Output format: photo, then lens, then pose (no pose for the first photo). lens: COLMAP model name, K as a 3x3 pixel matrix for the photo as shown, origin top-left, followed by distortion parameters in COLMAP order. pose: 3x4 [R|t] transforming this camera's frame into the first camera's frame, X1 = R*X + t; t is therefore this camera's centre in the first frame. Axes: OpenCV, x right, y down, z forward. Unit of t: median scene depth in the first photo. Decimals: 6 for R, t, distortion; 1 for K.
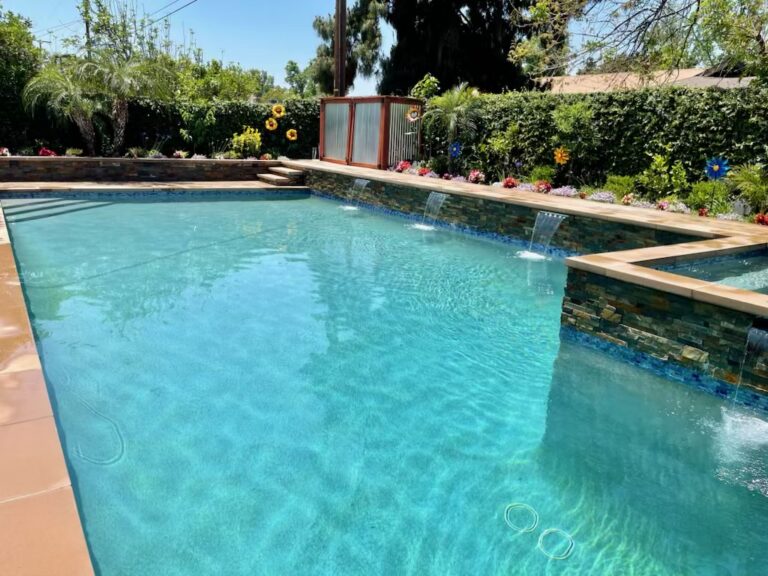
lens RADIAL K [[581.4, 0, 388.0], [0, 581.4, 290.9], [0, 0, 1]] dist [0.065149, -0.093404]
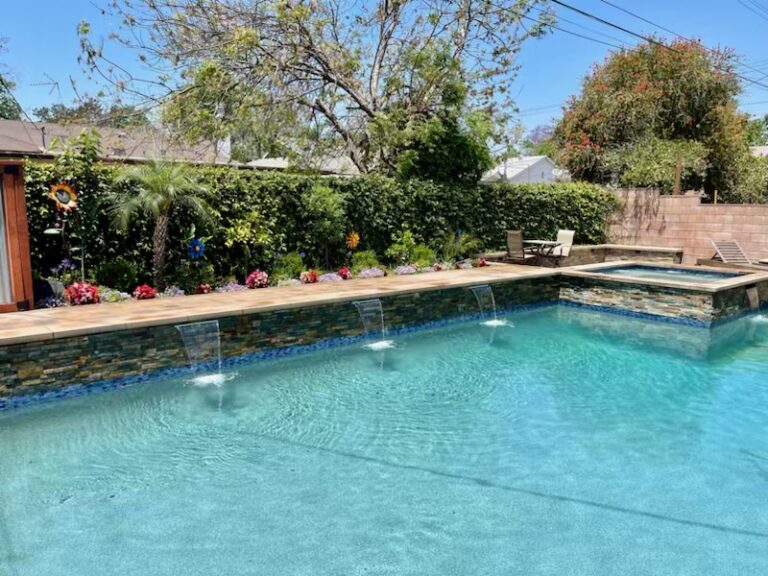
lens RADIAL K [[581.4, 0, 378.9], [0, 581.4, 298.6], [0, 0, 1]] dist [0.065149, -0.093404]
pose [[-0.119085, -0.207515, 0.970957, -0.547351], [0.245845, 0.941301, 0.231329, -0.277517], [-0.961966, 0.266253, -0.061078, 0.812555]]
